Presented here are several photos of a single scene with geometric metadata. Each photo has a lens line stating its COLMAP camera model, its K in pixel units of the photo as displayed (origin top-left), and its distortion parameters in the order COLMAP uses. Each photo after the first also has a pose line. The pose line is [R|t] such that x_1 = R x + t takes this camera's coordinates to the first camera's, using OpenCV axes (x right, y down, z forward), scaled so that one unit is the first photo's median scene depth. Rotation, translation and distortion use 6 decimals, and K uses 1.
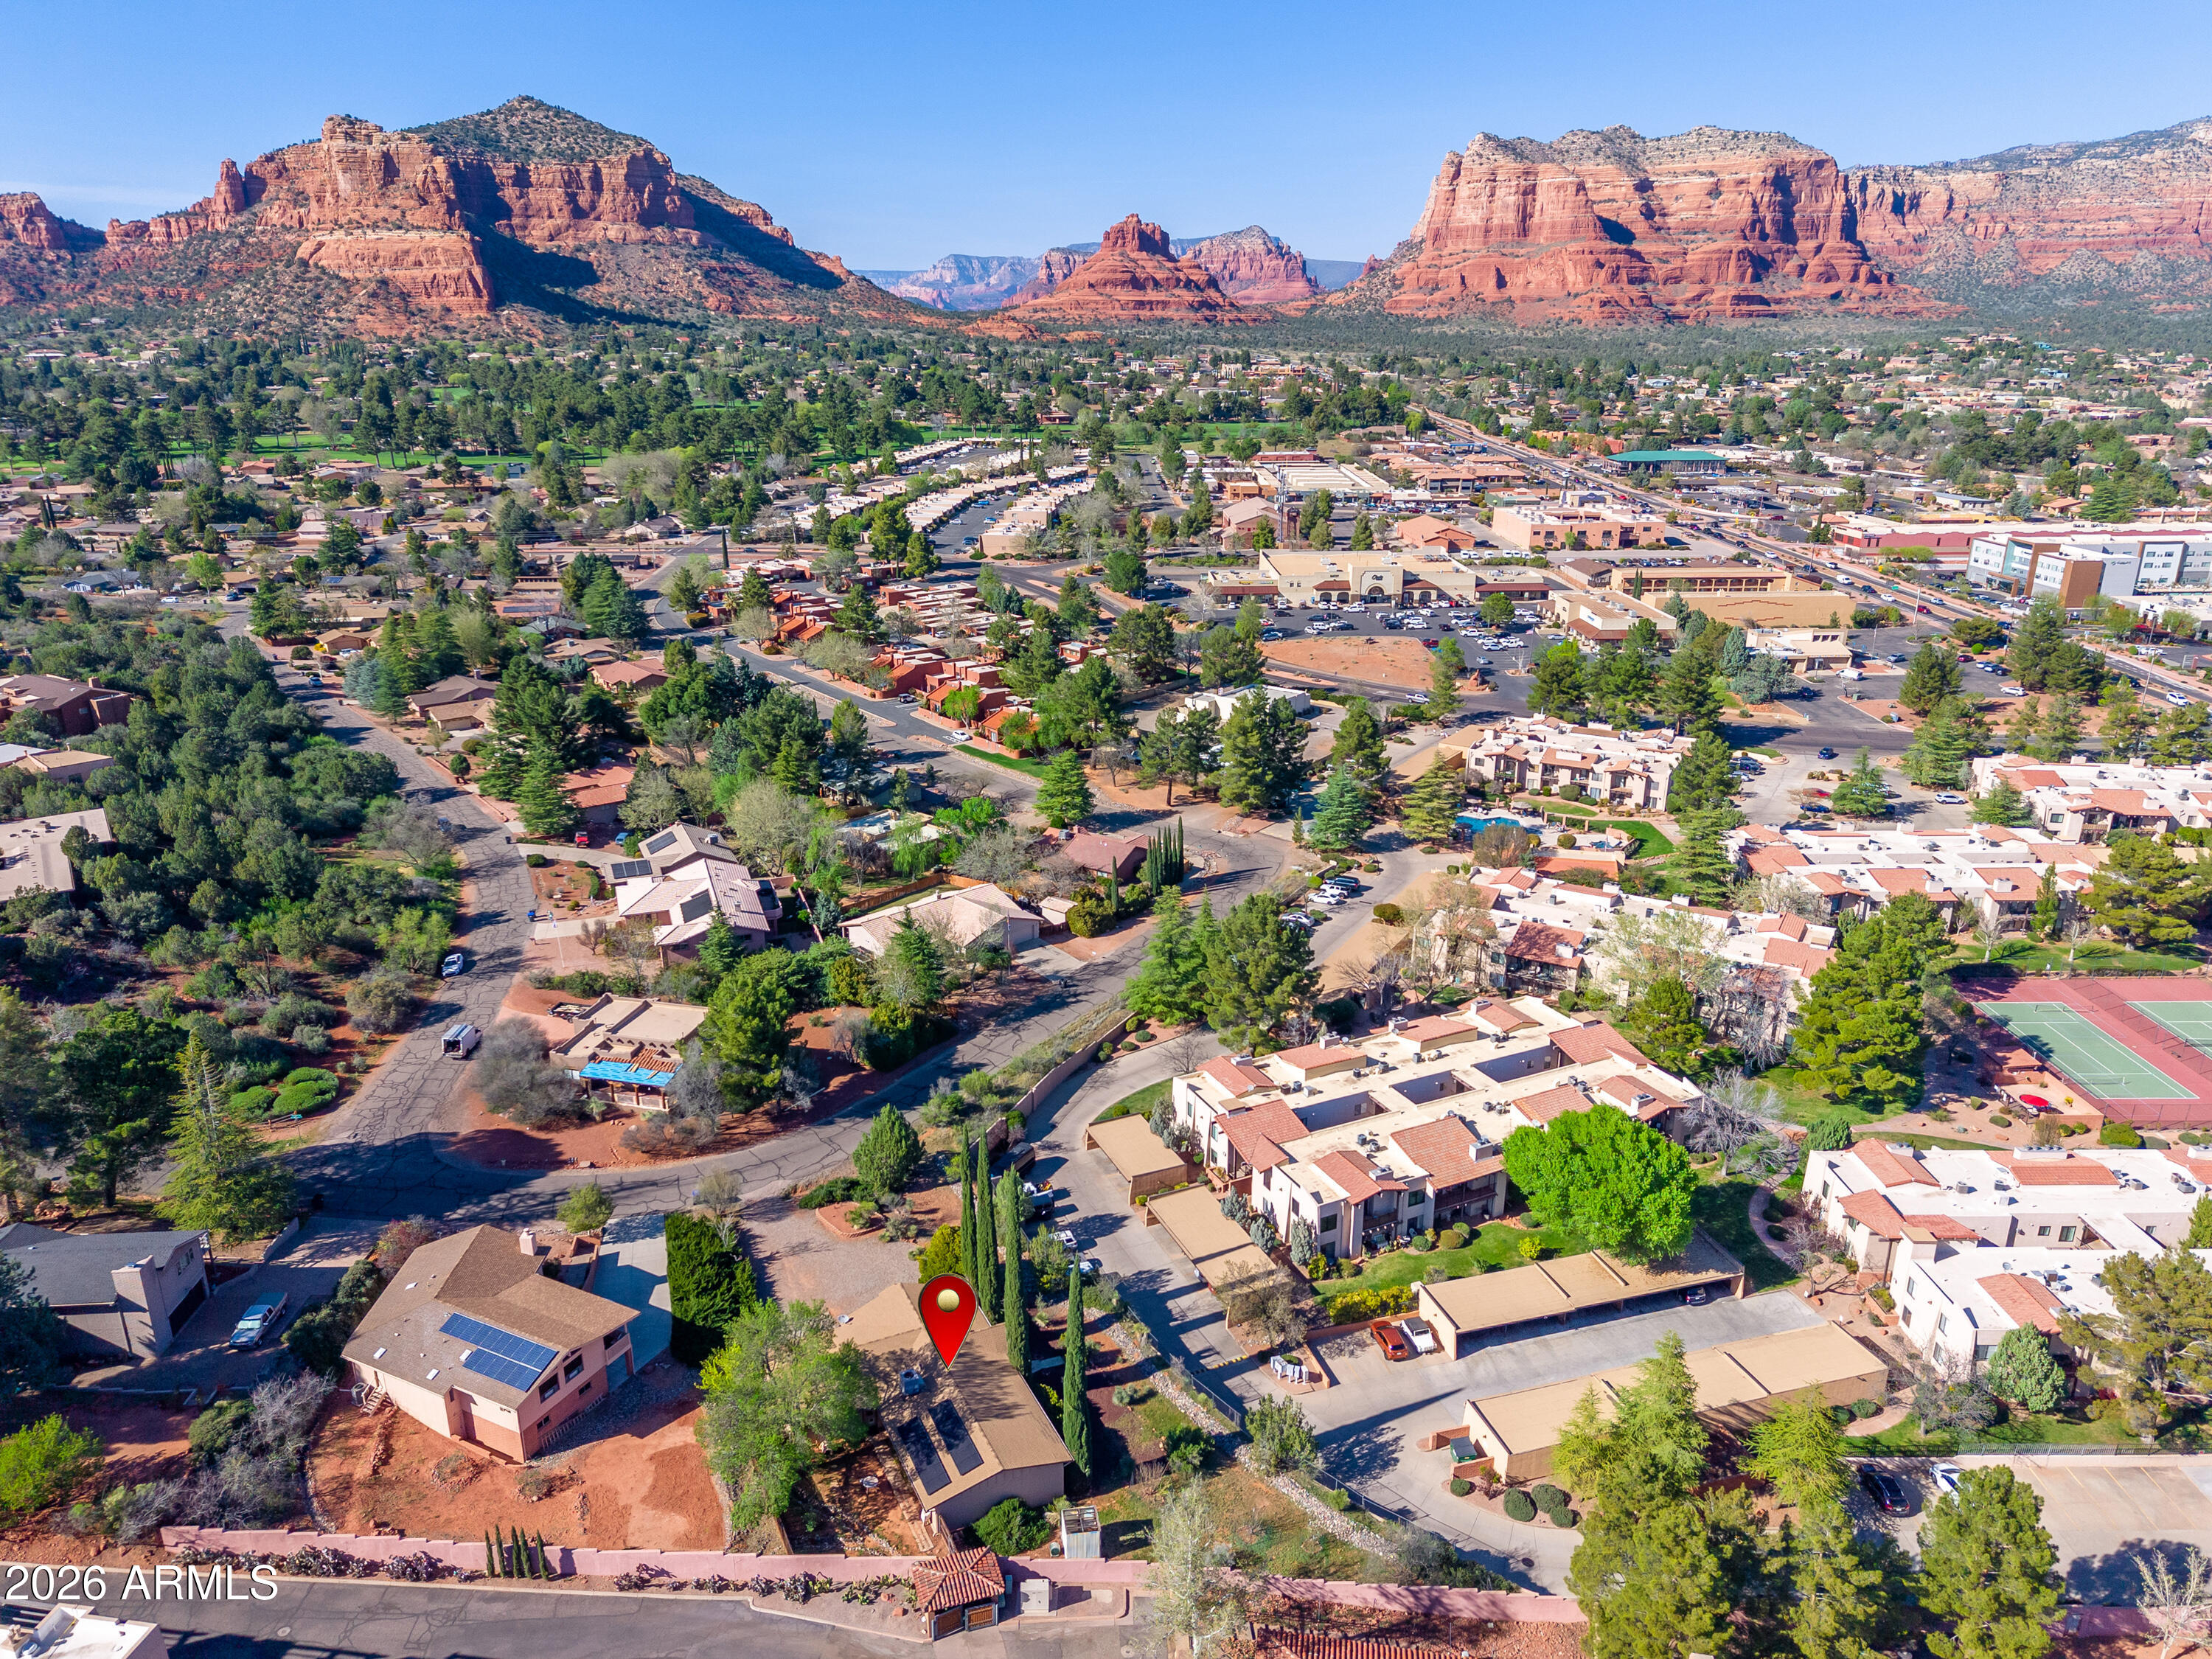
lens RADIAL K [[1507.0, 0, 1097.2], [0, 1507.0, 827.3], [0, 0, 1]] dist [0.037227, -0.017516]
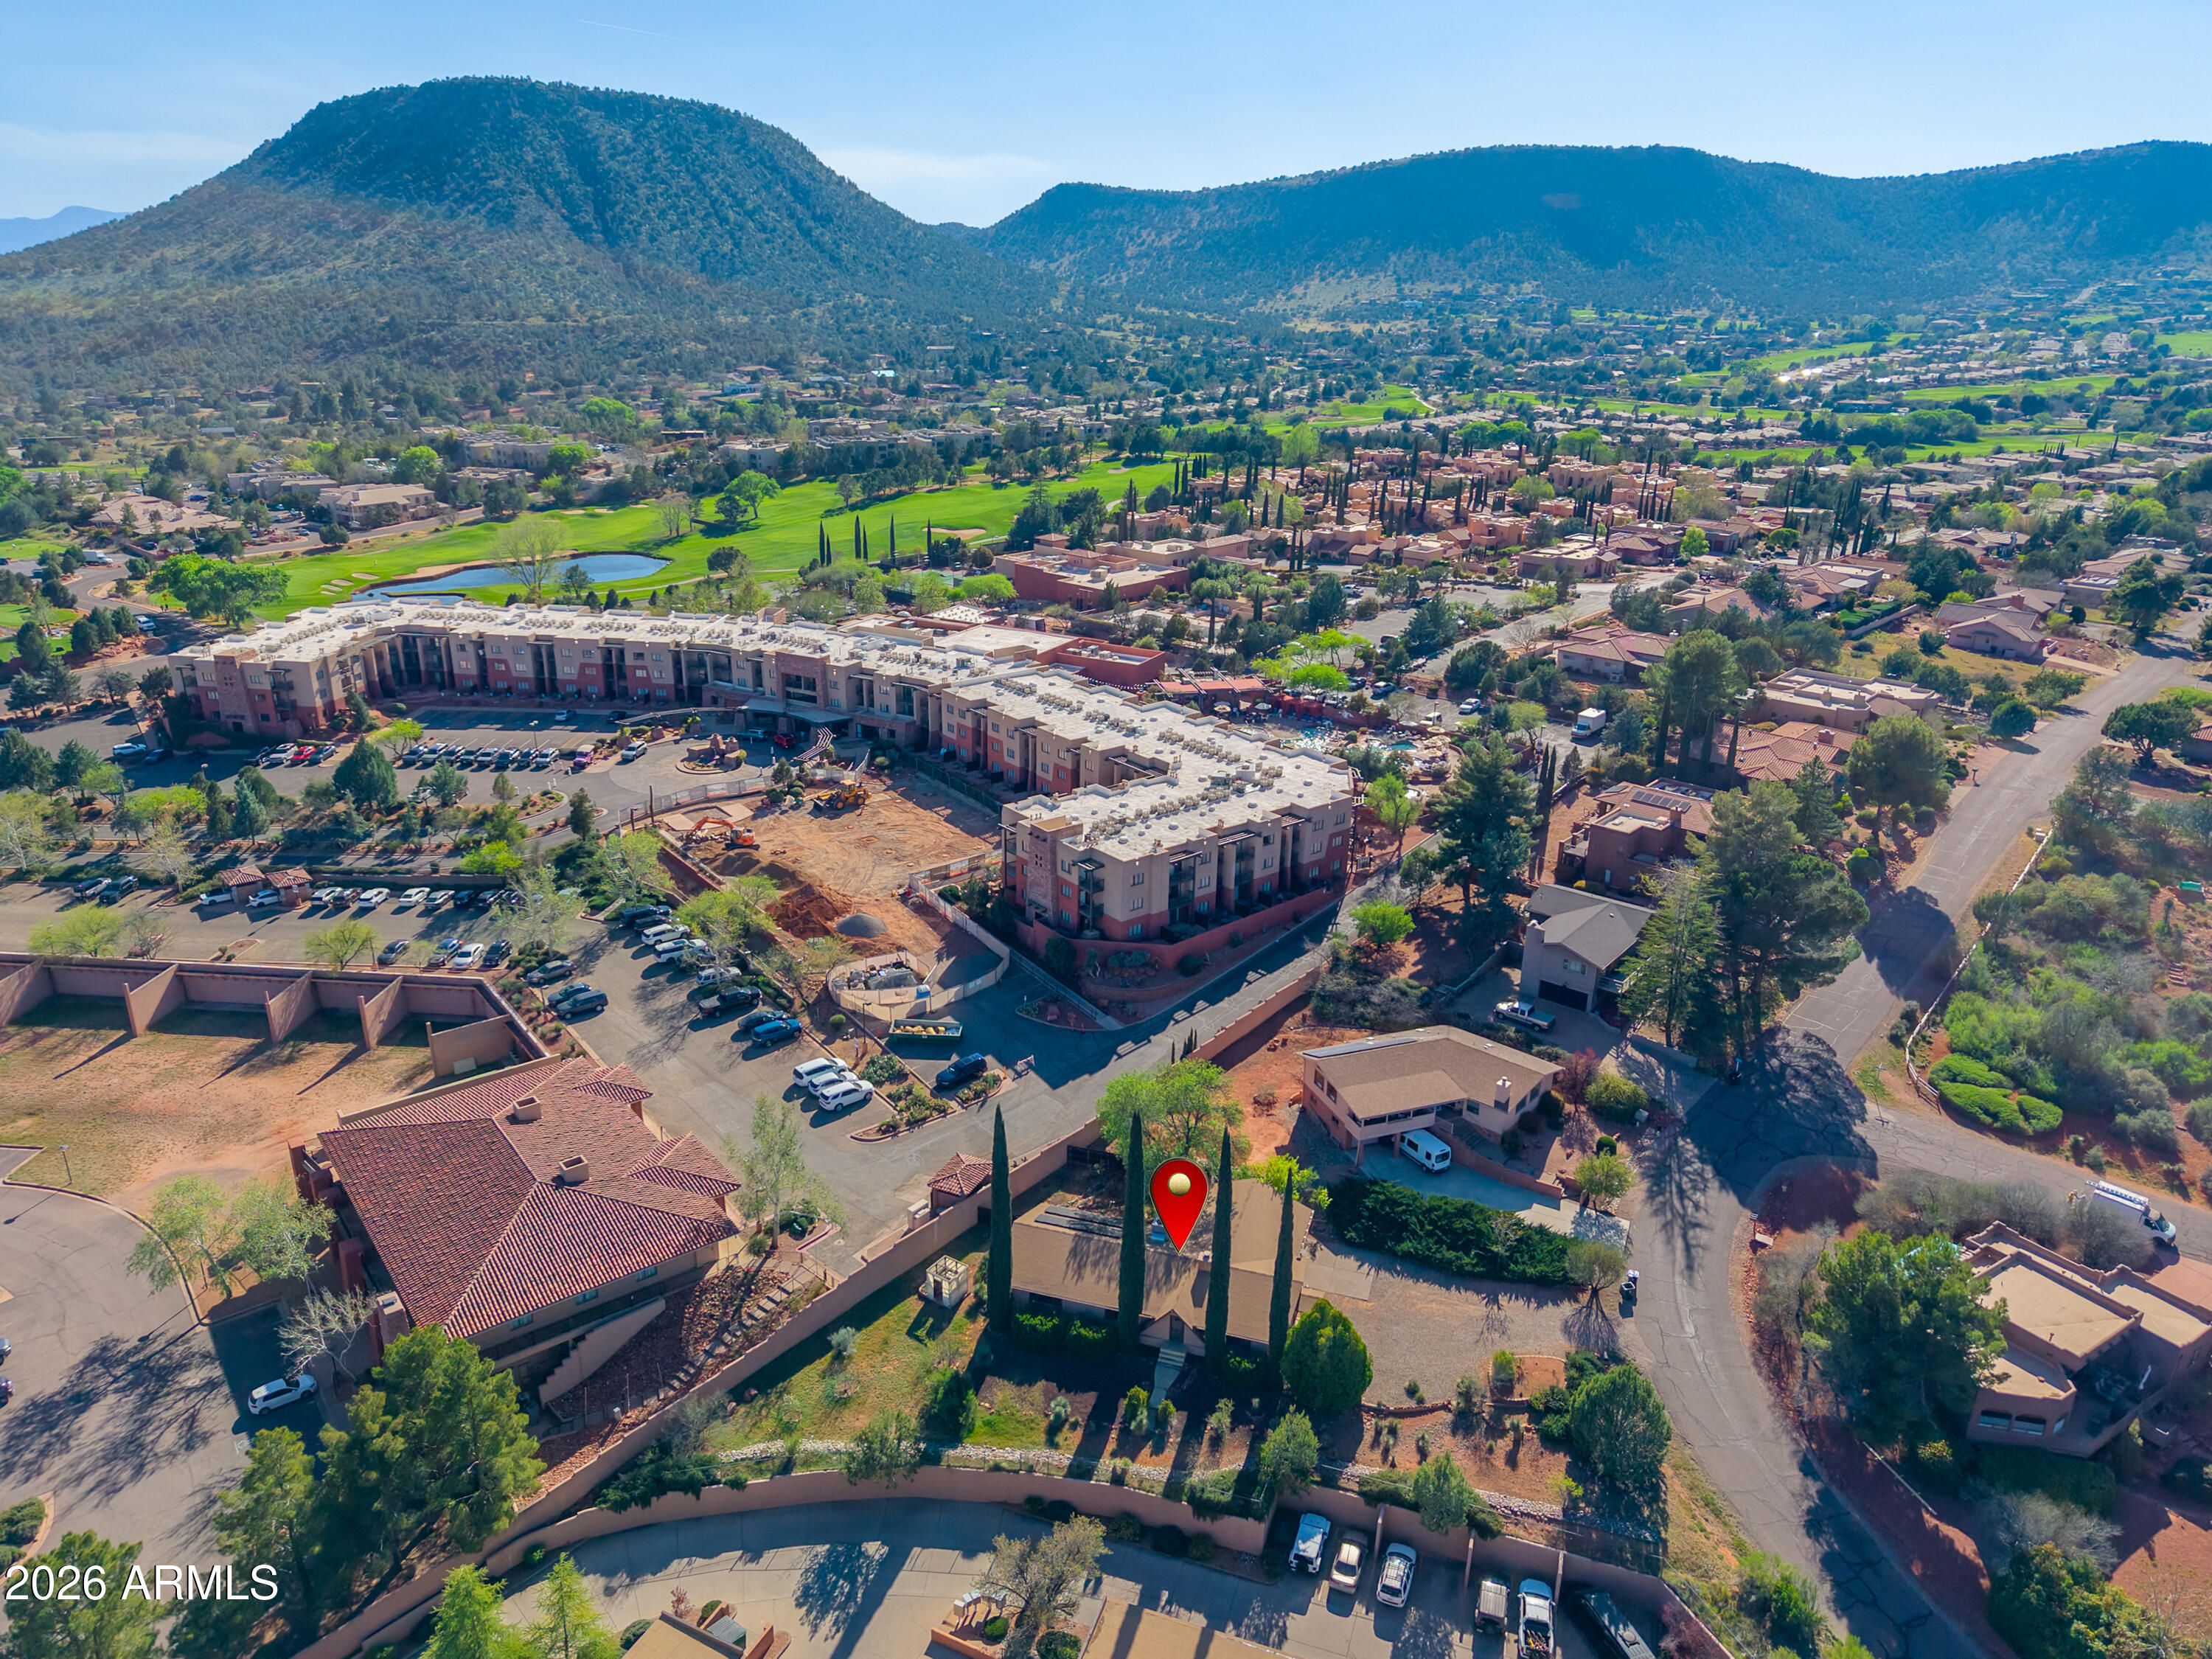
lens RADIAL K [[1507.0, 0, 1097.2], [0, 1507.0, 827.3], [0, 0, 1]] dist [0.037227, -0.017516]
pose [[-0.673578, 0.245830, -0.697036, 0.318013], [-0.256058, 0.807053, 0.532071, -0.227823], [0.693344, 0.536874, -0.480667, 0.730458]]
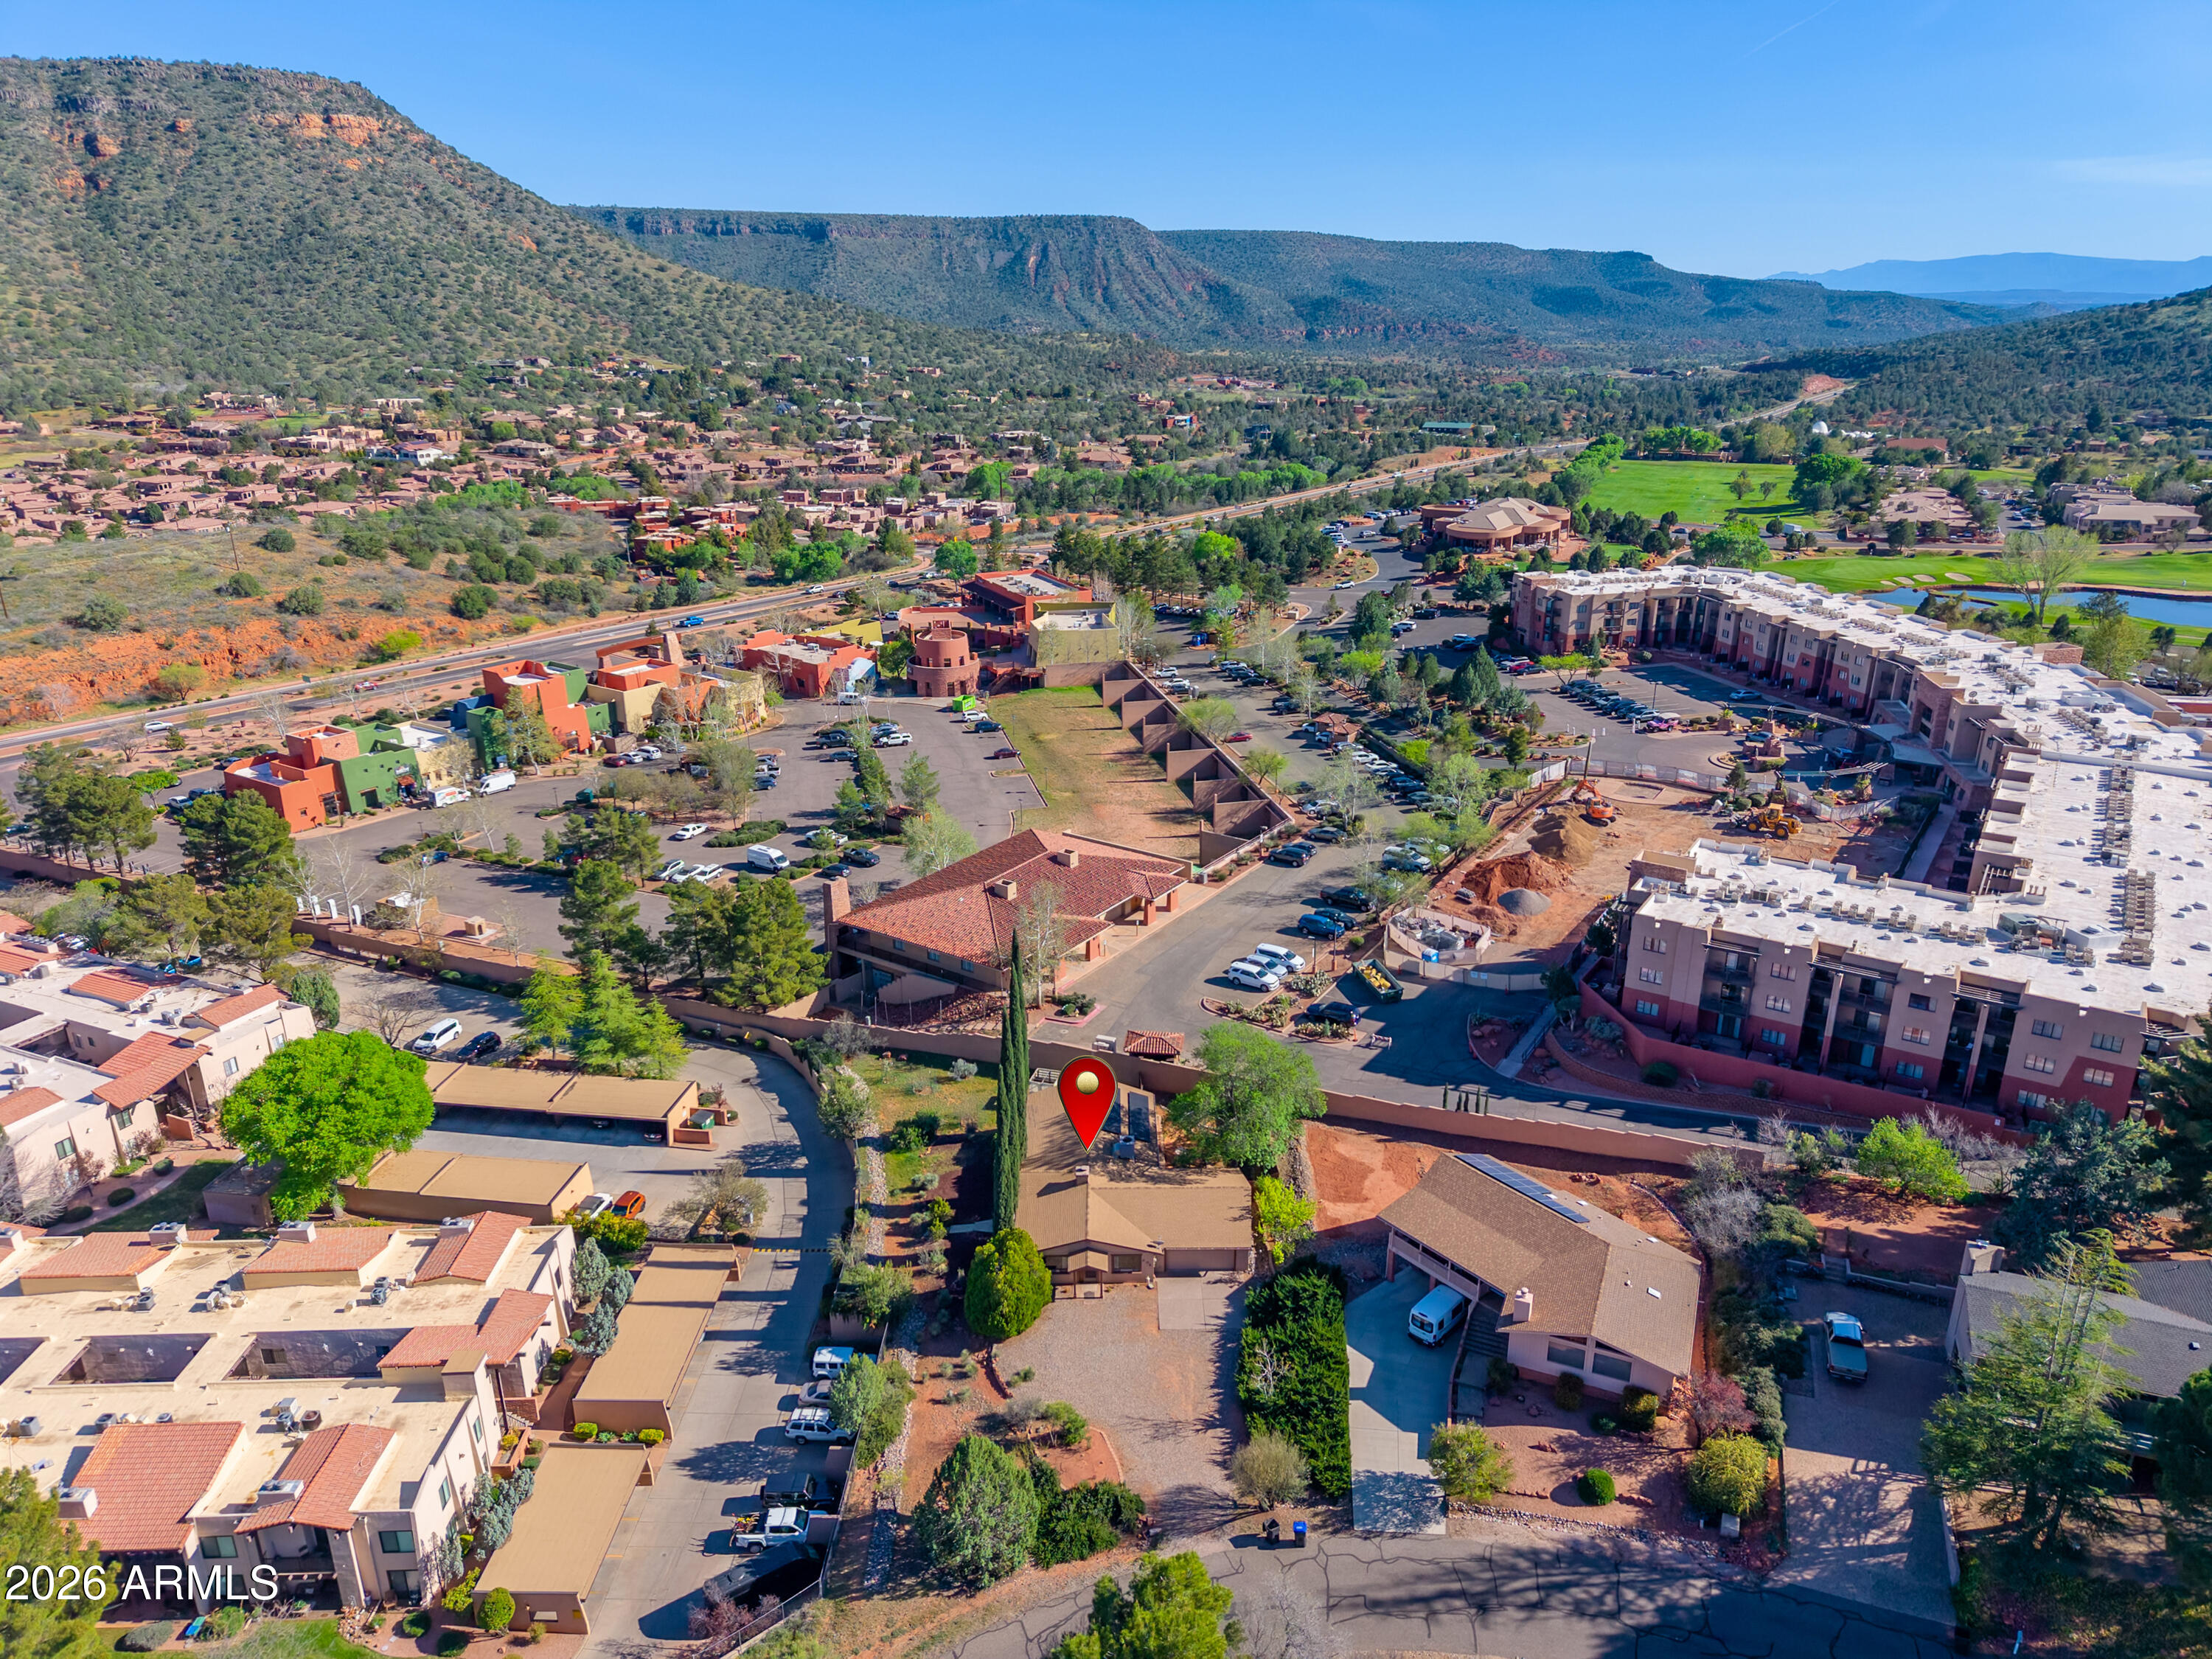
lens RADIAL K [[1462.7, 0, 1093.9], [0, 1462.7, 823.6], [0, 0, 1]] dist [0.045008, -0.030836]
pose [[-0.905136, -0.131540, 0.404259, -0.267639], [0.151159, 0.789203, 0.595240, -0.234308], [-0.397340, 0.599880, -0.694453, 0.871932]]
